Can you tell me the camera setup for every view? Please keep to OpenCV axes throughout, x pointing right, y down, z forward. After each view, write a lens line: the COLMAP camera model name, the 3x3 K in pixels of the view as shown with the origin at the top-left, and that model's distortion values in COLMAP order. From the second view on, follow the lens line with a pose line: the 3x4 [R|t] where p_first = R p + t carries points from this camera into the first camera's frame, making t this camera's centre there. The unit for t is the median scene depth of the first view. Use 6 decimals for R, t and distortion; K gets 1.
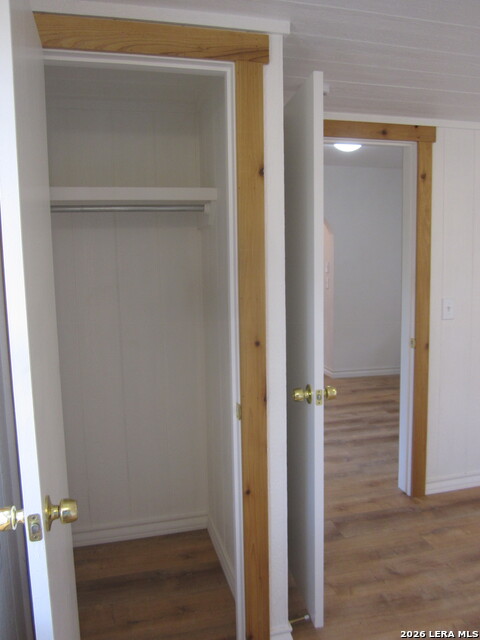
lens RADIAL K [[529.4, 0, 241.0], [0, 529.4, 317.0], [0, 0, 1]] dist [-0.057585, 0.017282]
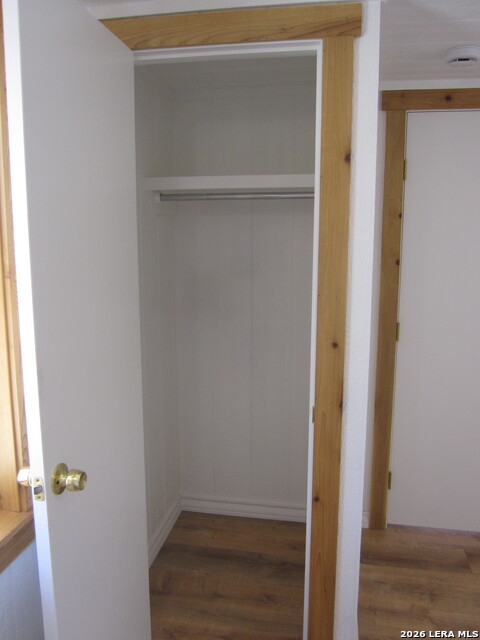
lens RADIAL K [[529.4, 0, 241.0], [0, 529.4, 317.0], [0, 0, 1]] dist [-0.057585, 0.017282]
pose [[0.901309, 0.086207, -0.424511, 0.272198], [-0.069277, 0.996070, 0.055188, -0.038202], [0.427600, -0.020332, 0.903739, 0.093952]]
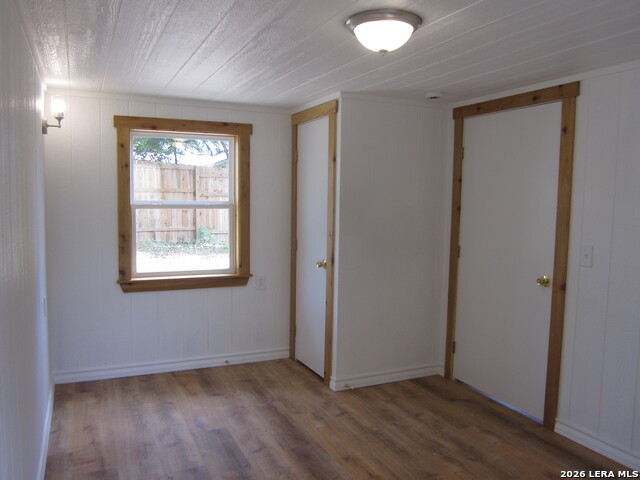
lens RADIAL K [[529.4, 0, 320.8], [0, 529.4, 236.9], [0, 0, 1]] dist [-0.057585, 0.017282]
pose [[0.169136, 0.095282, -0.980976, 2.386561], [-0.138347, 0.987757, 0.072088, -0.099168], [0.975835, 0.123523, 0.180247, 0.596683]]
